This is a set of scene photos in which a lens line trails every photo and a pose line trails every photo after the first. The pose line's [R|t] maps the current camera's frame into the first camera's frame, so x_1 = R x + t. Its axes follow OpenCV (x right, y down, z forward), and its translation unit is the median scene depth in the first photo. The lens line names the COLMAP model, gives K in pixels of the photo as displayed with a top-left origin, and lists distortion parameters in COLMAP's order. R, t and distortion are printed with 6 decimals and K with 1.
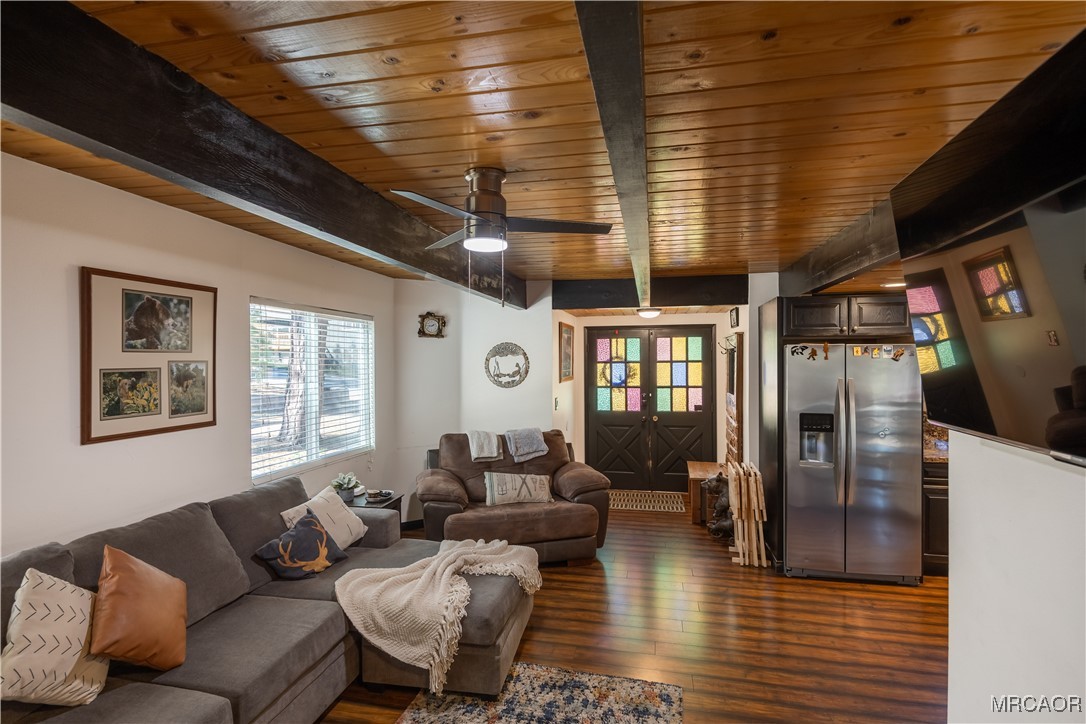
lens RADIAL K [[528.3, 0, 542.0], [0, 528.3, 364.8], [0, 0, 1]] dist [-0.002363, -0.000767]
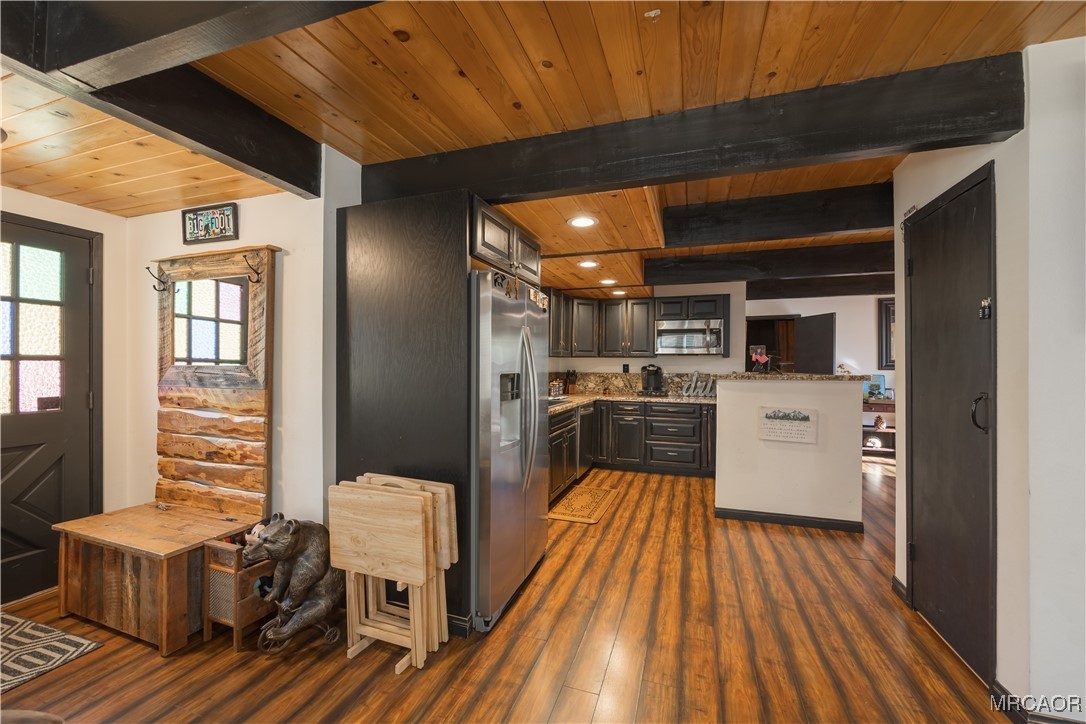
lens RADIAL K [[419.1, 0, 558.1], [0, 419.1, 365.0], [0, 0, 1]] dist [-0.003025, -0.000131]
pose [[0.097755, 0.003944, 0.995203, -0.027771], [0.003005, 0.999986, -0.004258, 0.074985], [-0.995206, 0.003407, 0.097742, 0.795129]]
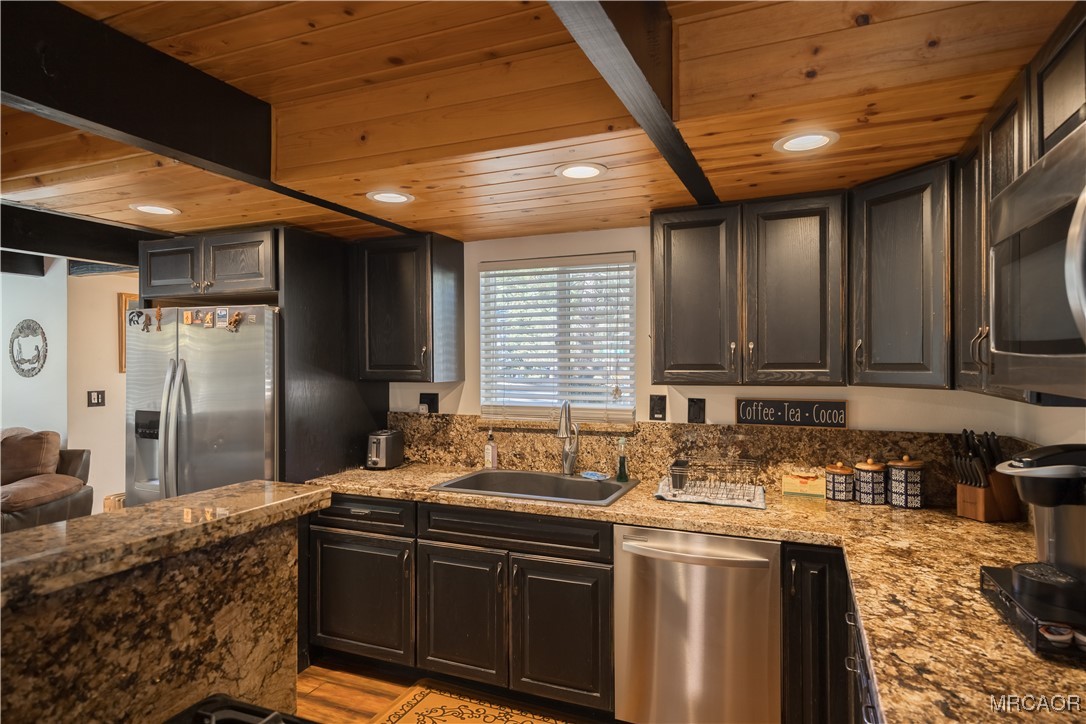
lens RADIAL K [[623.1, 0, 563.5], [0, 623.1, 361.0], [0, 0, 1]] dist [-0.002728, -0.000284]
pose [[0.986408, 0.004405, -0.164257, 1.055484], [-0.006332, 0.999917, -0.011204, 0.030431], [0.164194, 0.012092, 0.986354, 0.274071]]
